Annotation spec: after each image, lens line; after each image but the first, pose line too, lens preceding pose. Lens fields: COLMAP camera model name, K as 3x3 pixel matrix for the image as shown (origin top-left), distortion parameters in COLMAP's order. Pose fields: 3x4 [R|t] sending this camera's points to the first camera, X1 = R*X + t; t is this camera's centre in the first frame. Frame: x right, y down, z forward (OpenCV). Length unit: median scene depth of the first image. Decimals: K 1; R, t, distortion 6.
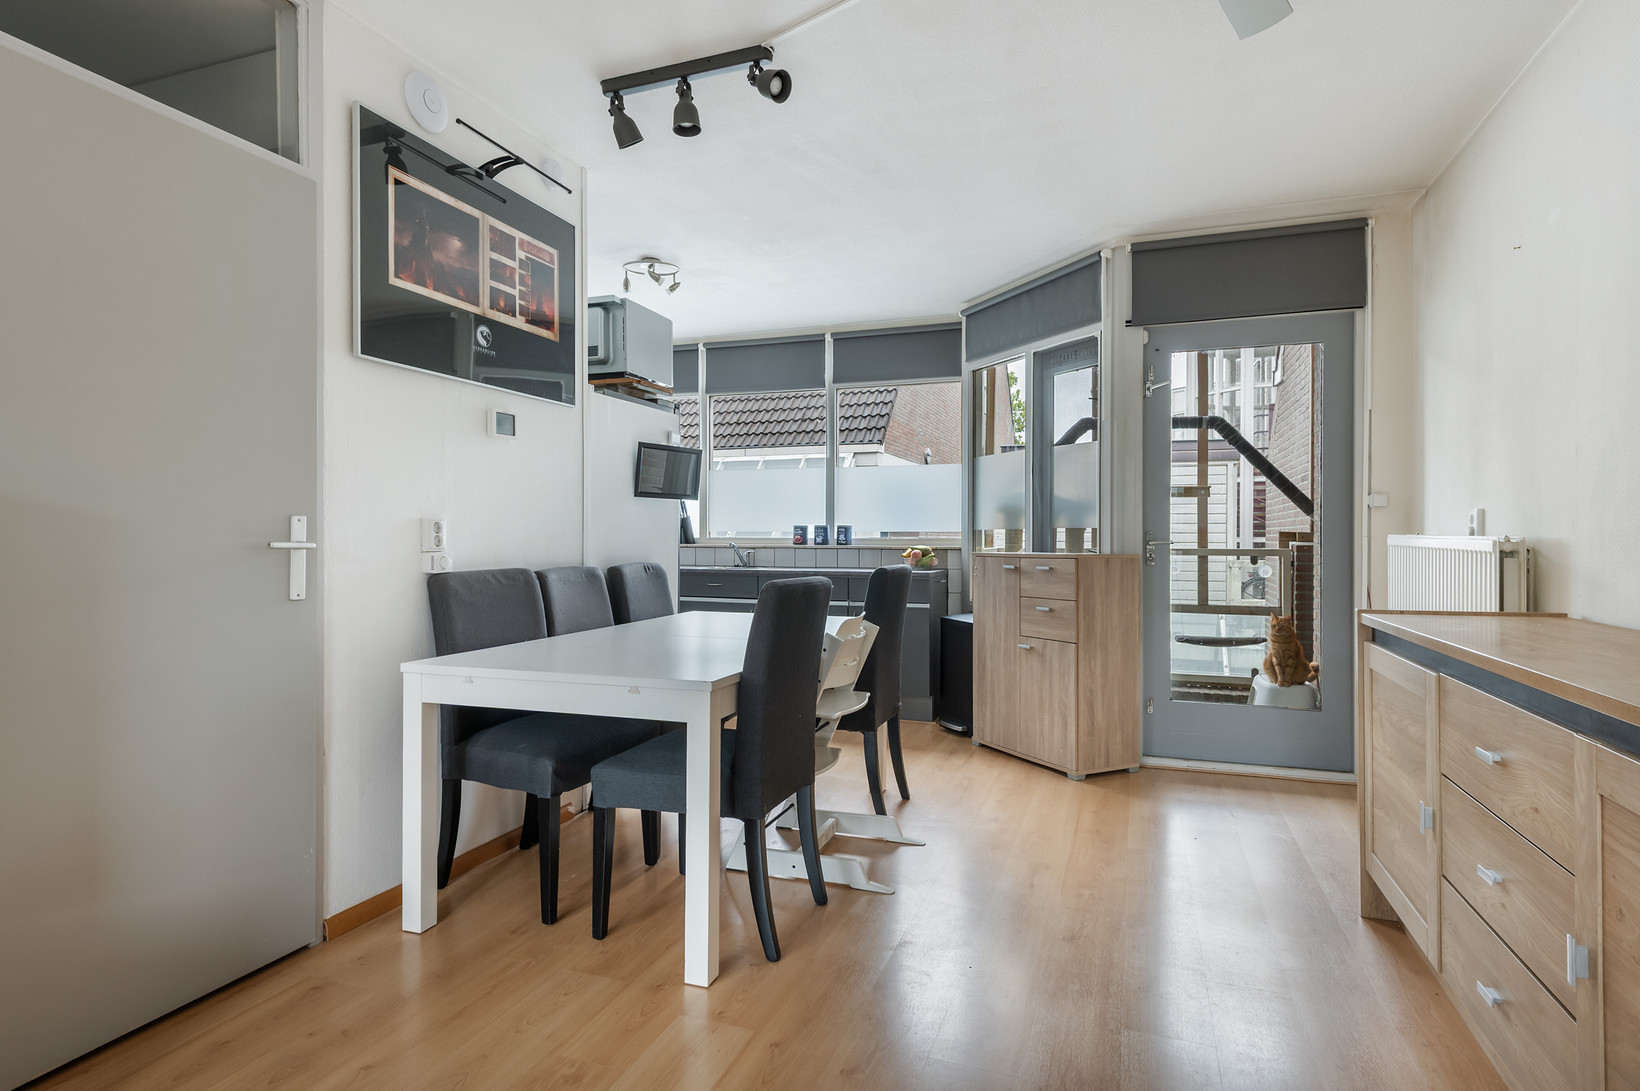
lens RADIAL K [[849.1, 0, 824.0], [0, 849.1, 536.8], [0, 0, 1]] dist [0.022607, -0.008386]
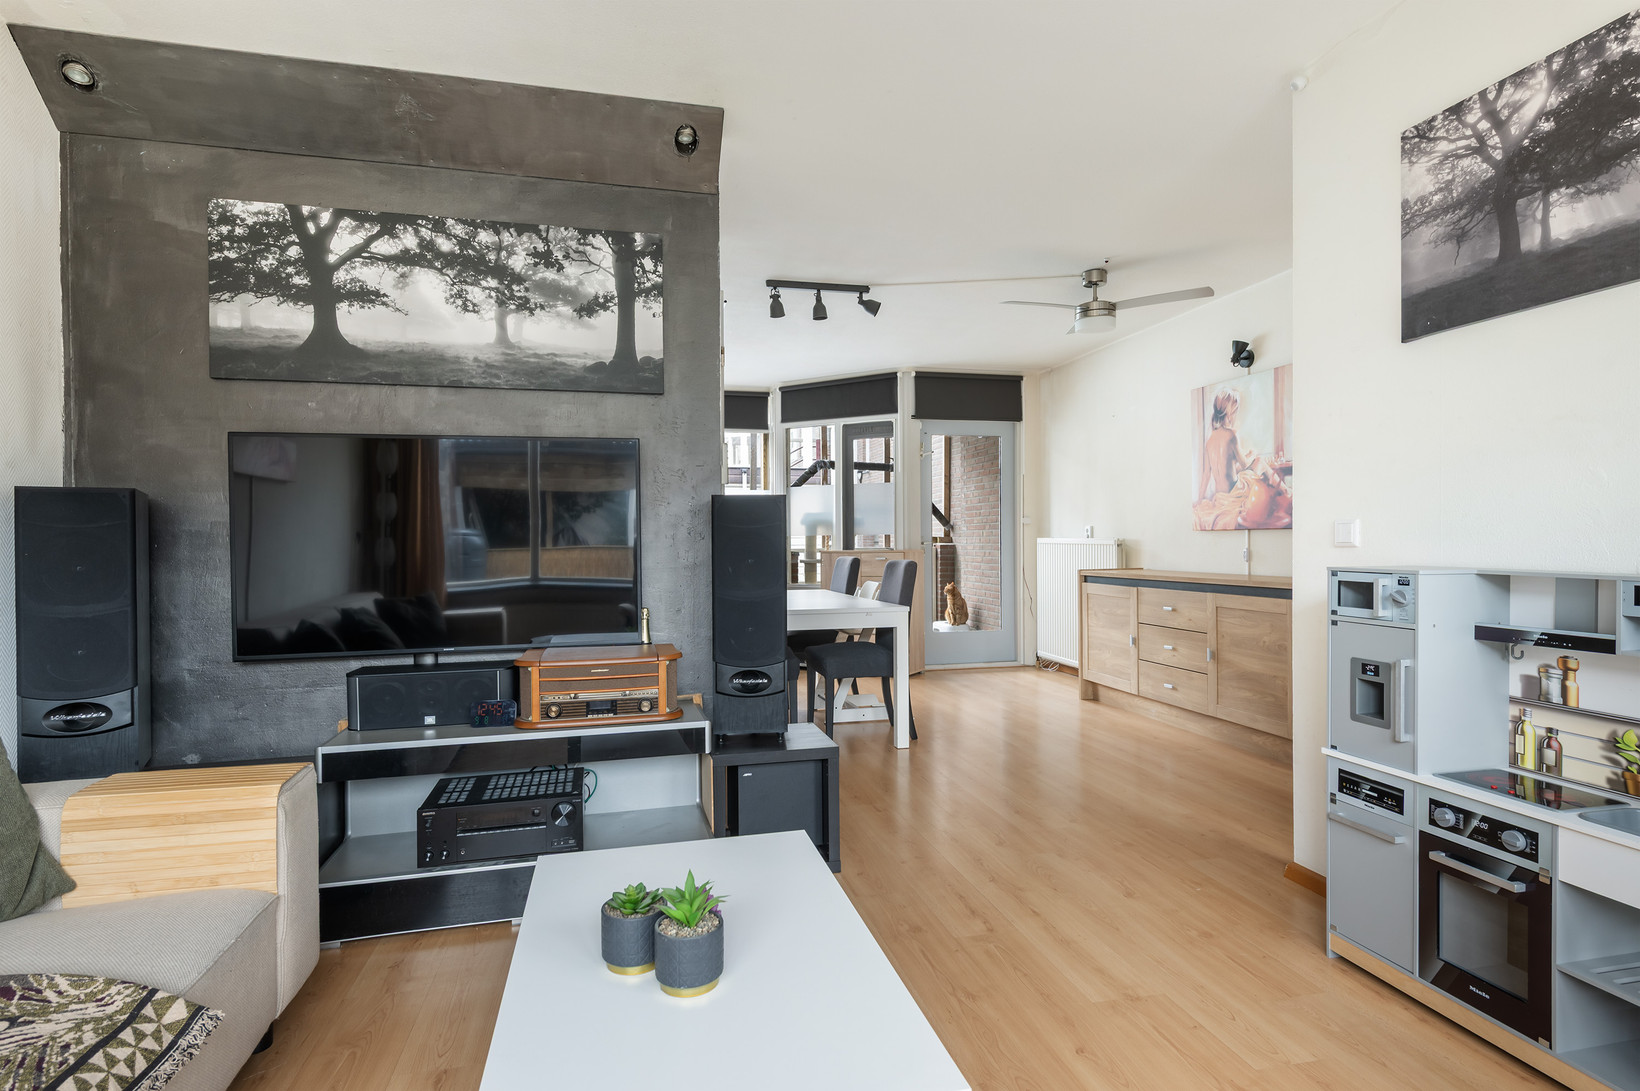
lens RADIAL K [[849.1, 0, 820.0], [0, 849.1, 550.1], [0, 0, 1]] dist [0.022607, -0.008386]
pose [[0.834991, -0.014255, 0.550079, -1.161439], [0.010101, 0.999893, 0.010580, -0.000234], [-0.550171, -0.003278, 0.835046, -0.518812]]
